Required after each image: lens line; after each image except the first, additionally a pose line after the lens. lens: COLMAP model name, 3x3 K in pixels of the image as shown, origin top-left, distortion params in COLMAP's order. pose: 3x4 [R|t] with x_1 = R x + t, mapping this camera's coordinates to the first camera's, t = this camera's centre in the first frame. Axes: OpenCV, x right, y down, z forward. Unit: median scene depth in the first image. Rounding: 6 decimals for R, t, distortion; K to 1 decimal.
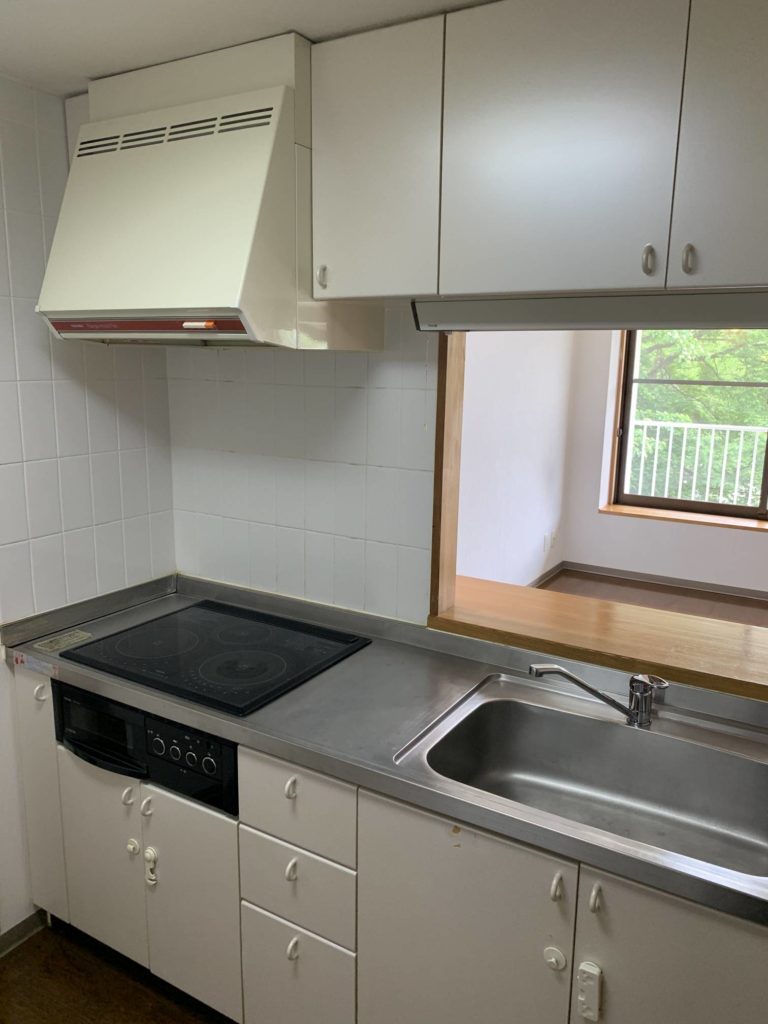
lens RADIAL K [[793.2, 0, 371.2], [0, 793.2, 516.5], [0, 0, 1]] dist [0.072076, -0.143584]
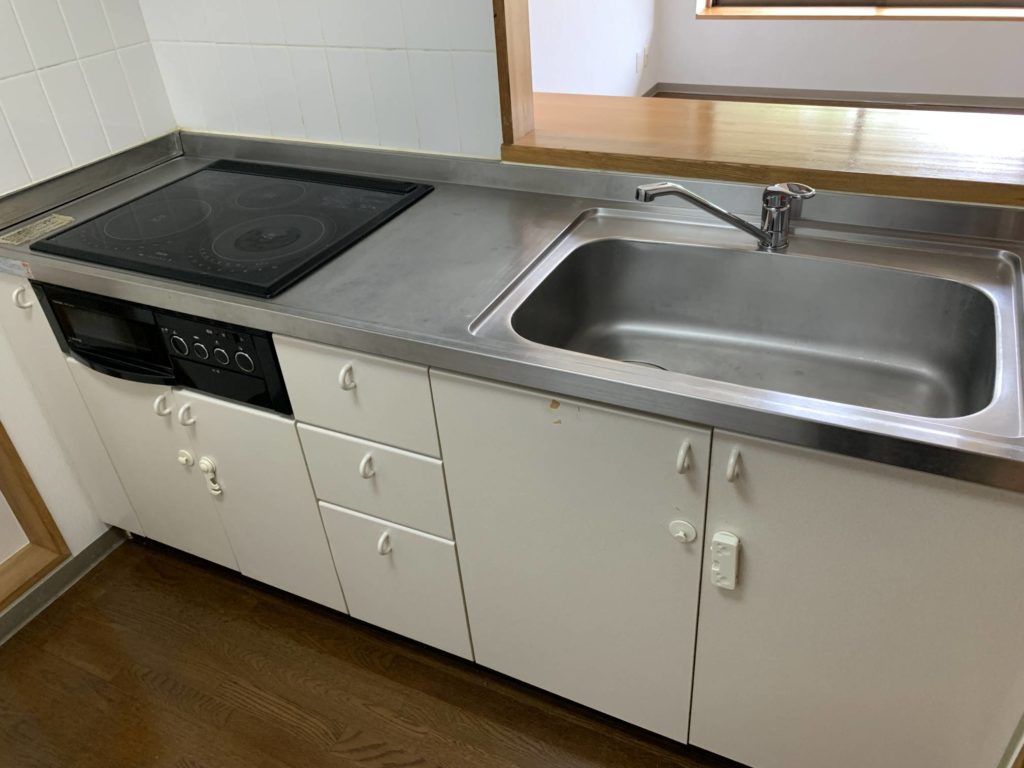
lens RADIAL K [[793.2, 0, 512.0], [0, 793.2, 384.0], [0, 0, 1]] dist [0.072076, -0.143584]
pose [[0.991910, -0.122283, 0.034077, 0.031317], [0.100984, 0.922773, 0.371876, 0.059440], [-0.076920, -0.365426, 0.927657, 0.219582]]
